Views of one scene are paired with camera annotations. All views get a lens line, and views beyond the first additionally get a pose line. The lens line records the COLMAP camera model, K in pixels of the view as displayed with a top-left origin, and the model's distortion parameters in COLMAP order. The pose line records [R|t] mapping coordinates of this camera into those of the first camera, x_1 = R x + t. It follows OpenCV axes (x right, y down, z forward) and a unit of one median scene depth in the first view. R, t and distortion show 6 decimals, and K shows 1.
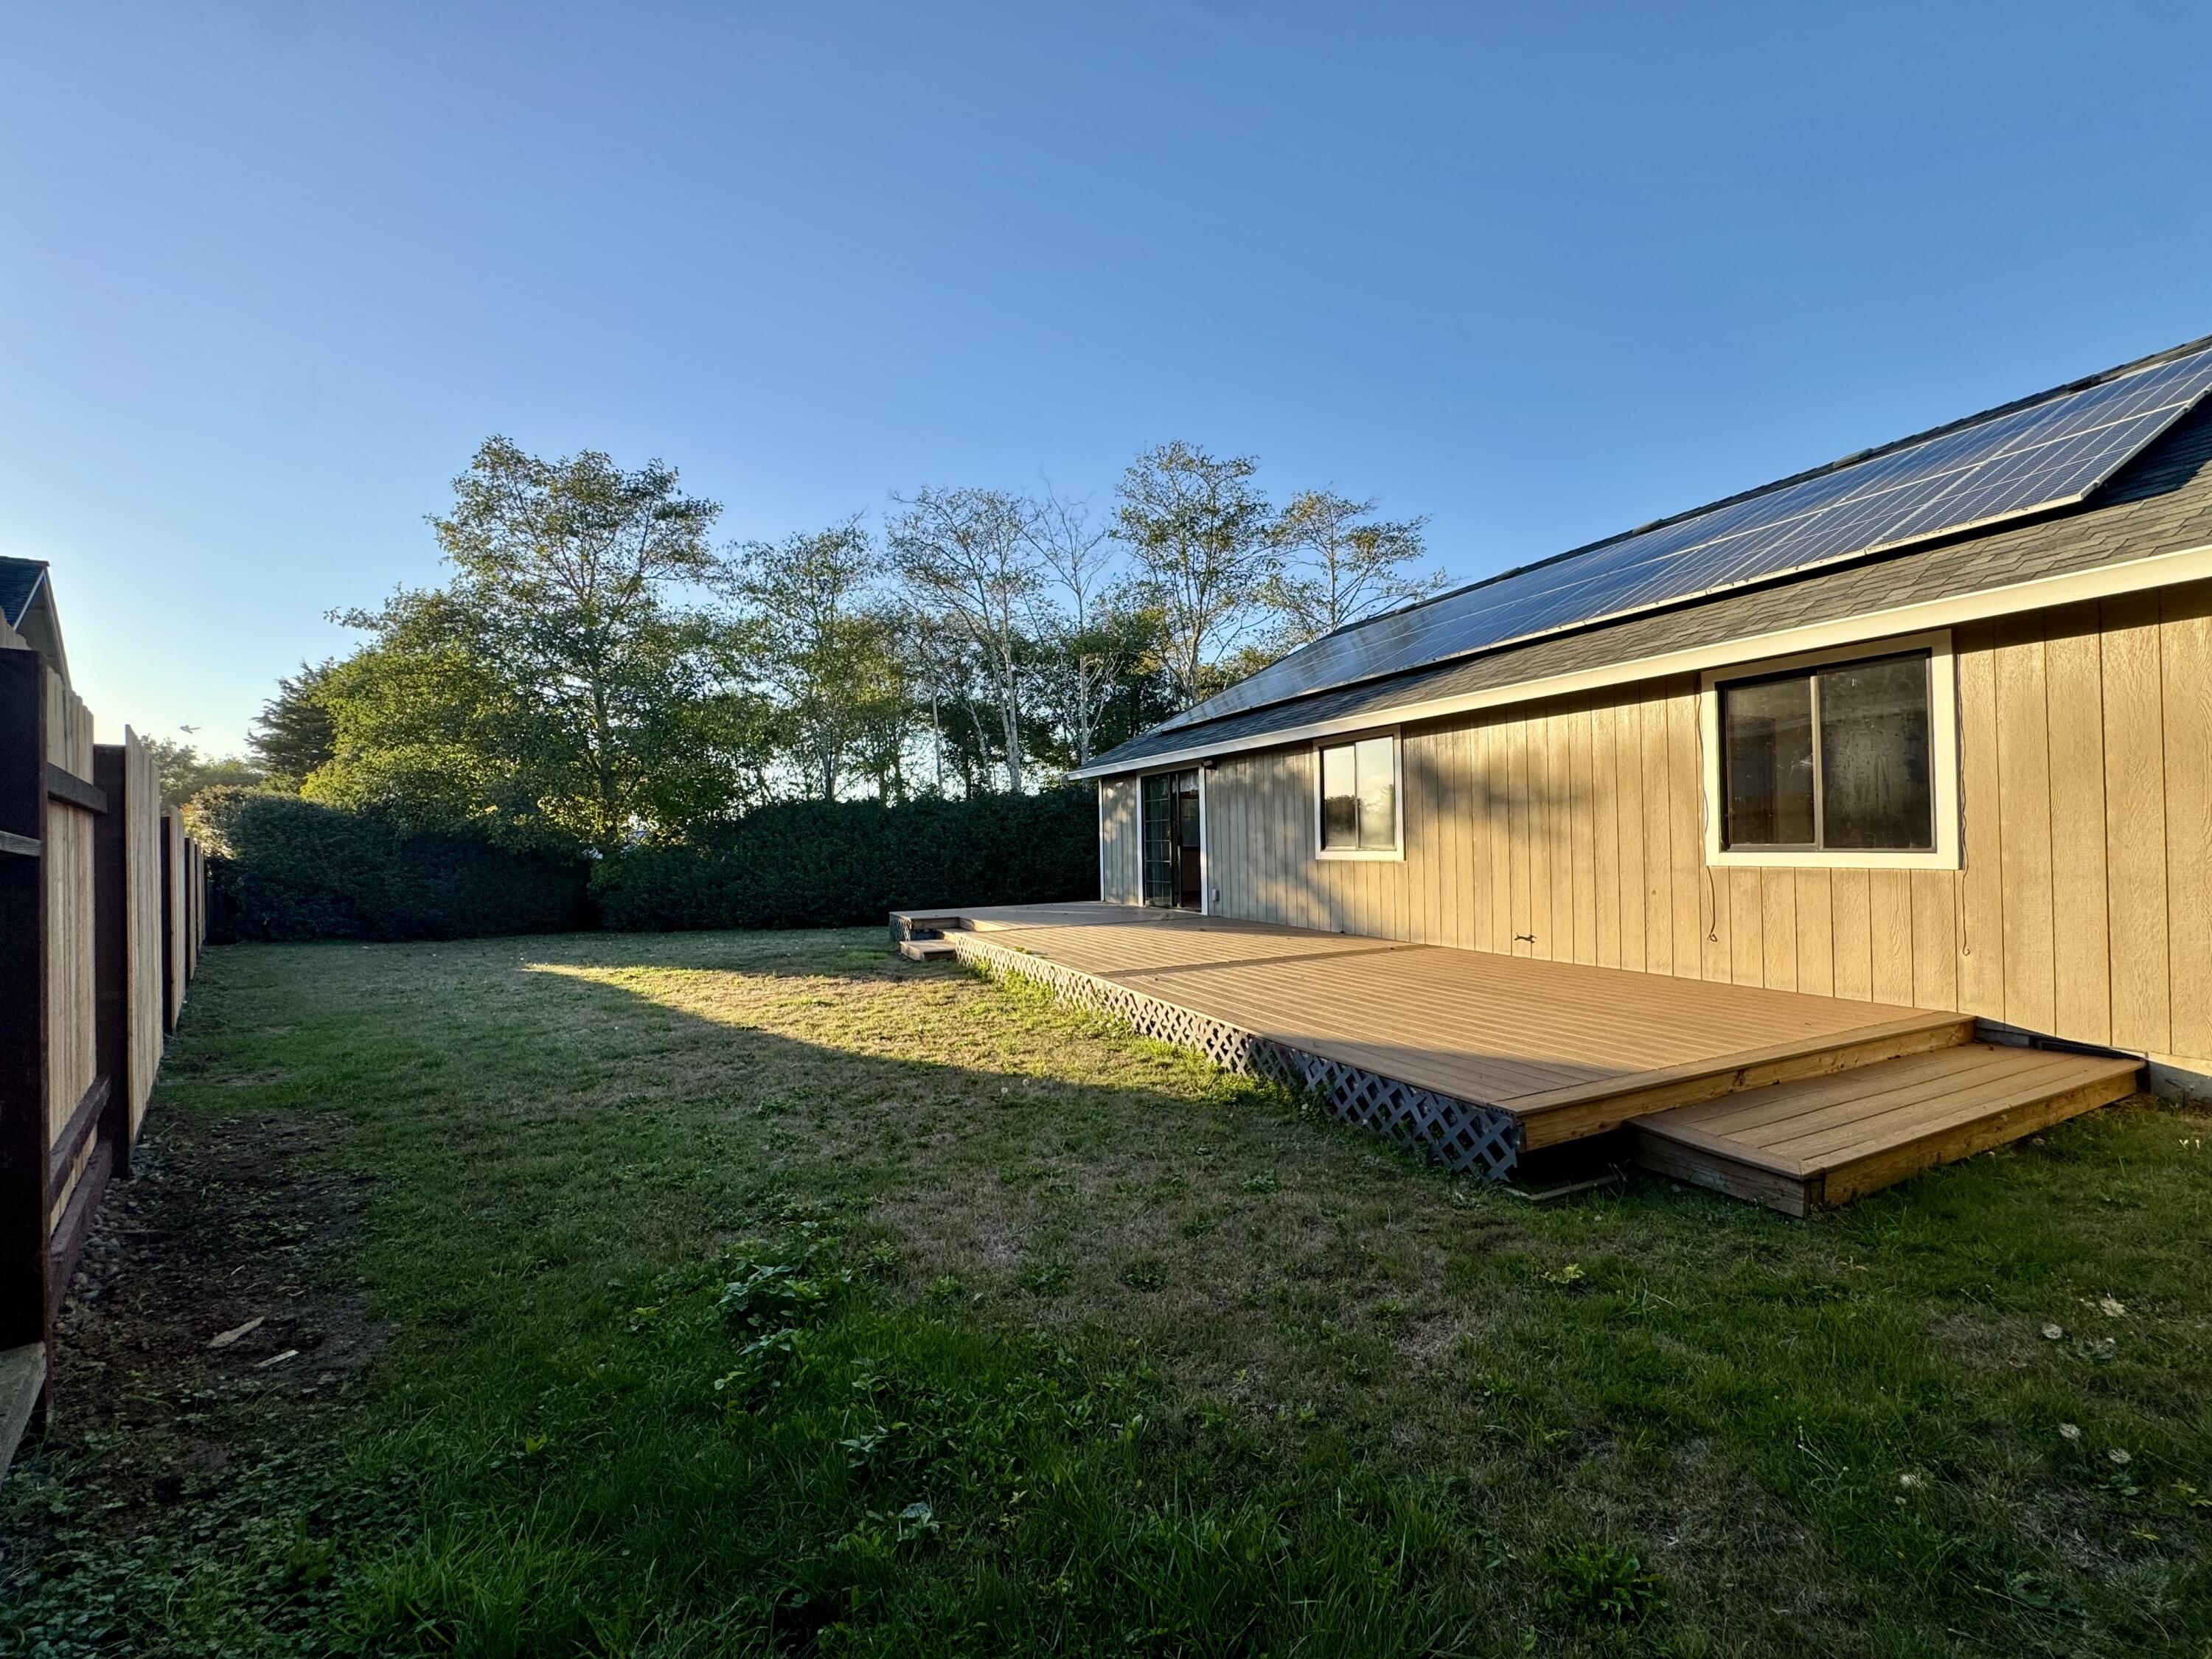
lens RADIAL K [[881.8, 0, 1108.4], [0, 881.8, 832.8], [0, 0, 1]] dist [-0.001859, -0.000411]
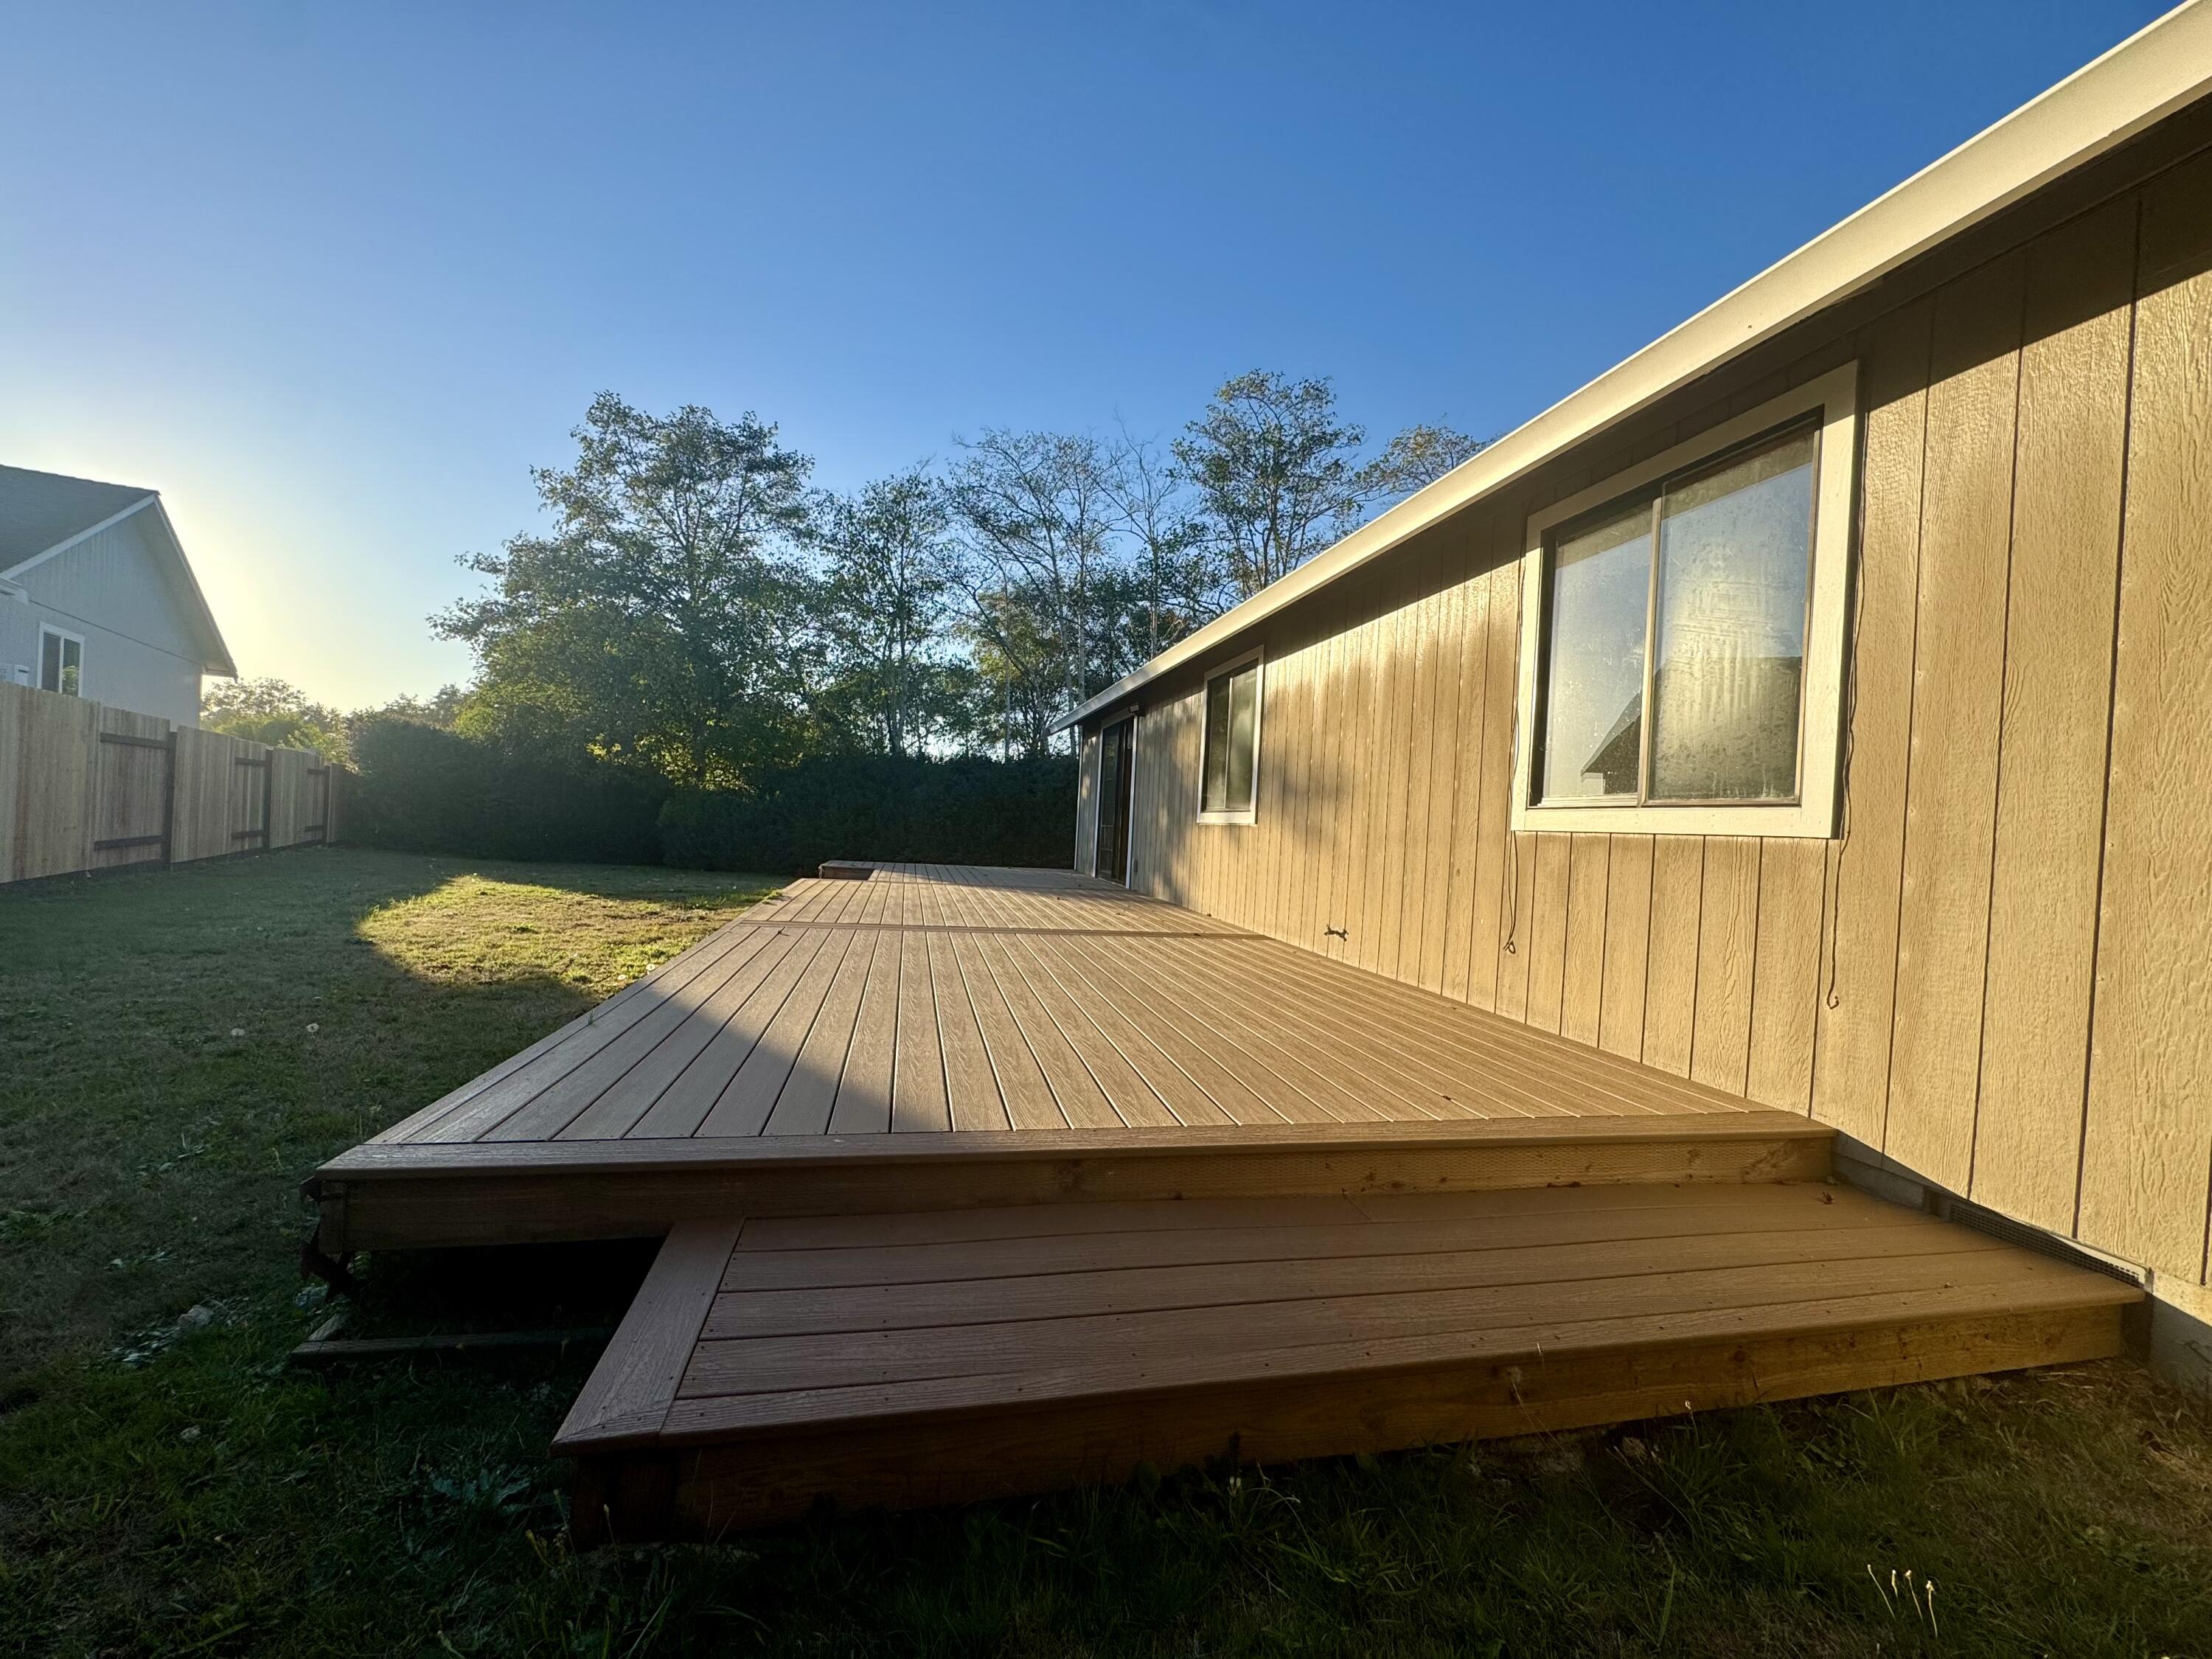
lens RADIAL K [[881.8, 0, 1107.2], [0, 881.8, 829.5], [0, 0, 1]] dist [-0.001859, -0.000411]
pose [[0.972518, 0.071999, -0.221417, 0.527293], [-0.070011, 0.997404, 0.016821, 0.045012], [0.222054, -0.000857, 0.975034, 0.324712]]
